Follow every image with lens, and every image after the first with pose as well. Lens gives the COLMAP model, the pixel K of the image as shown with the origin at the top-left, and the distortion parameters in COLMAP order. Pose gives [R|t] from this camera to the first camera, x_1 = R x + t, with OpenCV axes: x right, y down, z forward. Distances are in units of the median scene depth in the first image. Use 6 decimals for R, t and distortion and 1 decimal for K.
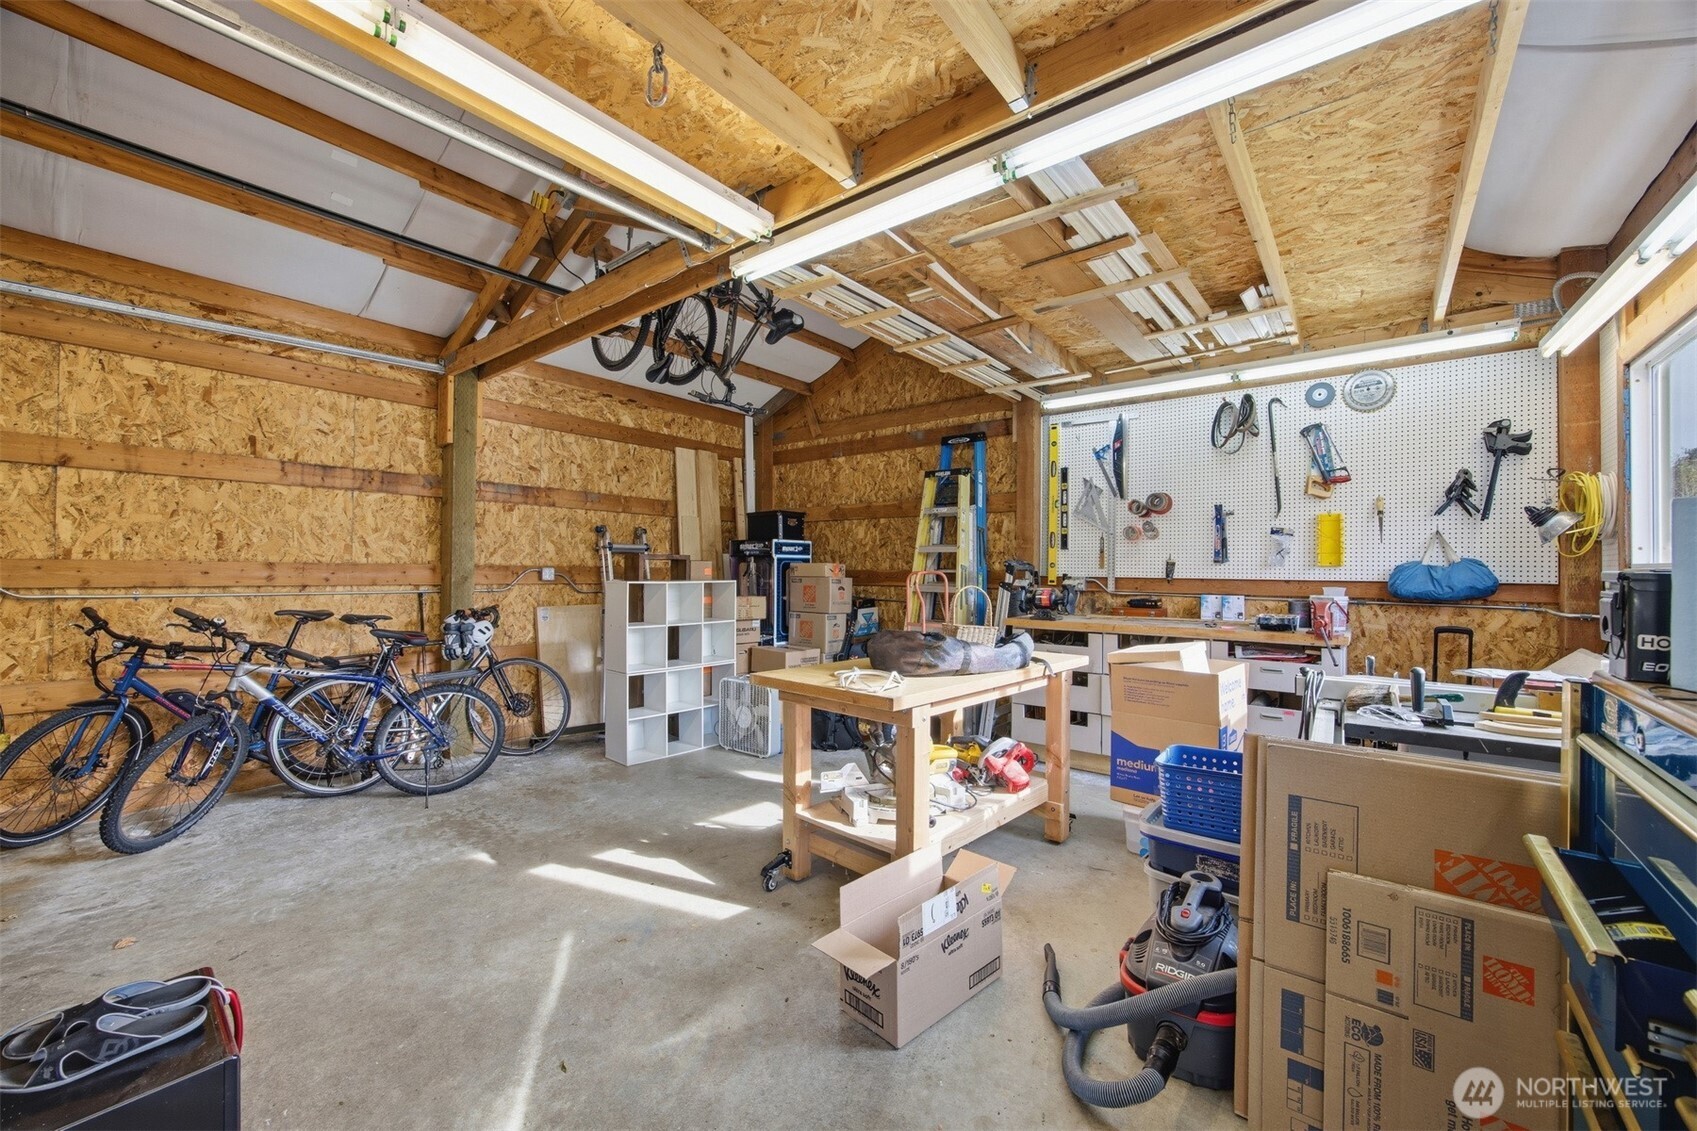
lens RADIAL K [[658.2, 0, 857.7], [0, 658.2, 569.8], [0, 0, 1]] dist [-0.000486, -0.000039]
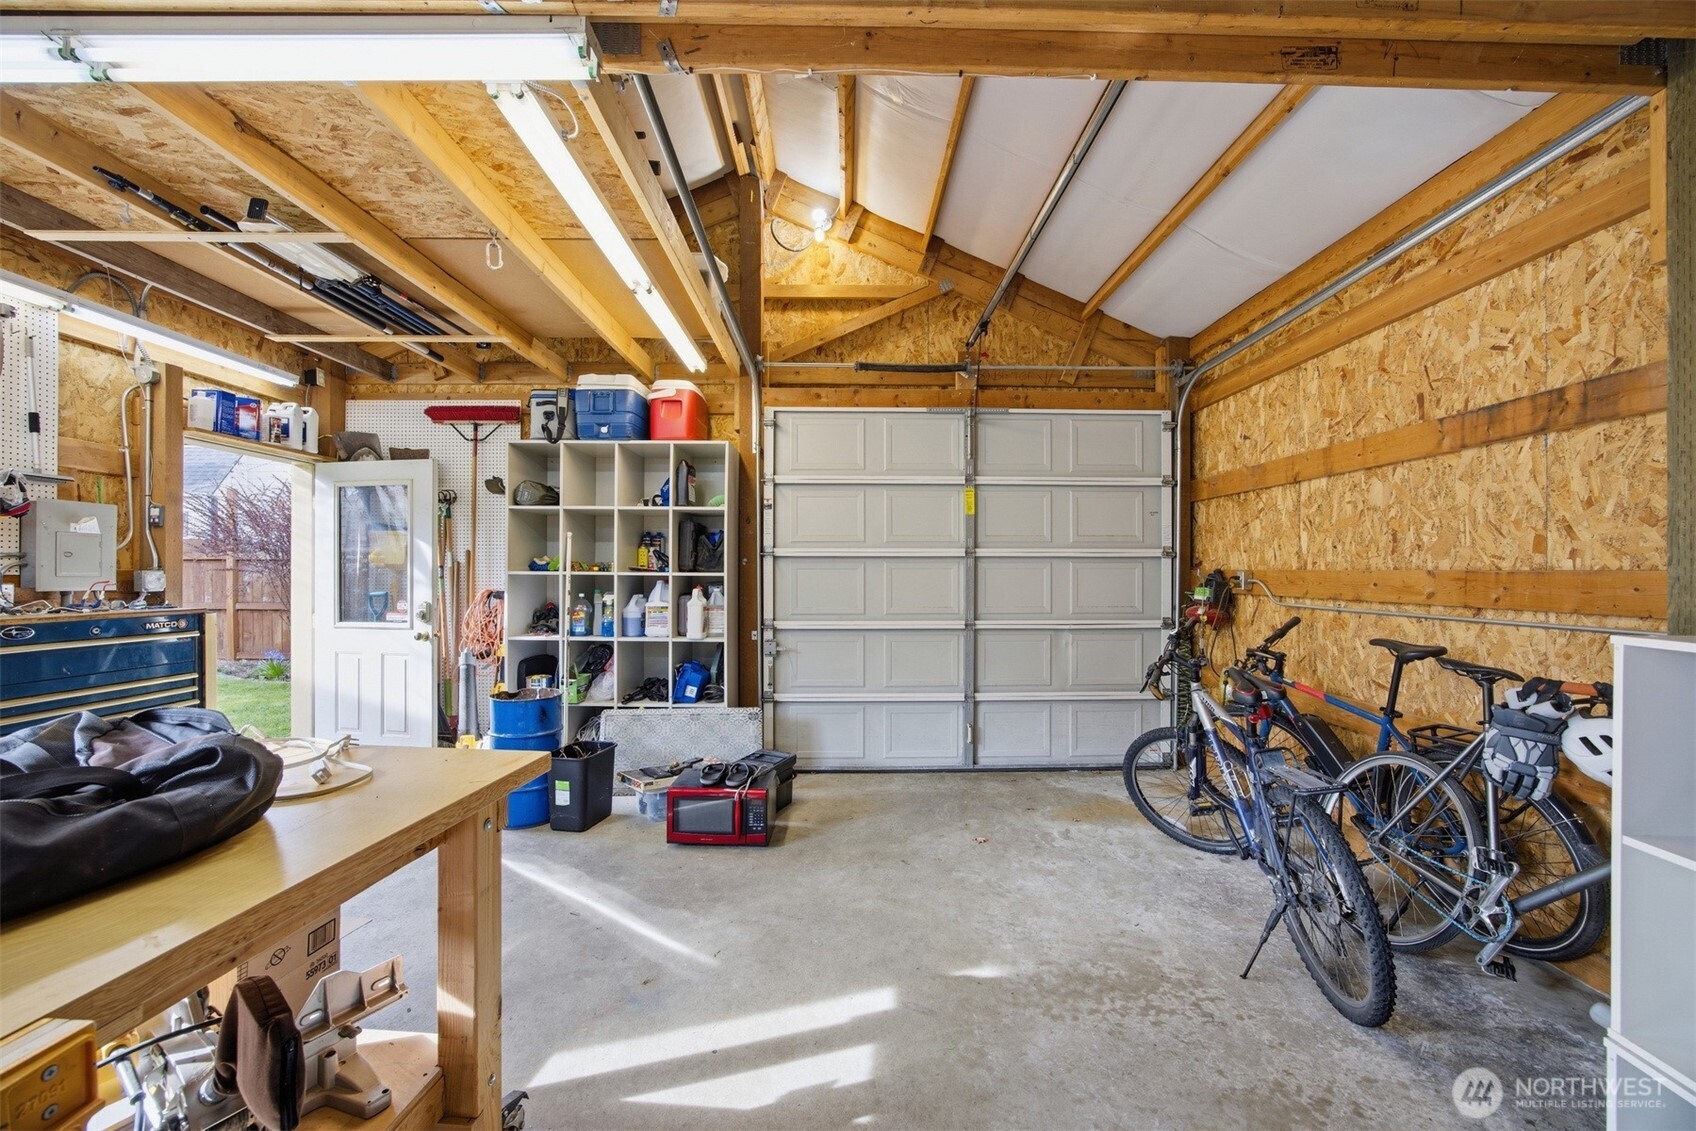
lens RADIAL K [[657.8, 0, 857.2], [0, 657.8, 569.8], [0, 0, 1]] dist [-0.000486, -0.000039]
pose [[-0.771118, -0.007854, -0.636644, 0.003441], [-0.004367, 0.999966, -0.007046, -0.004913], [0.636678, -0.002653, -0.771125, 1.192567]]
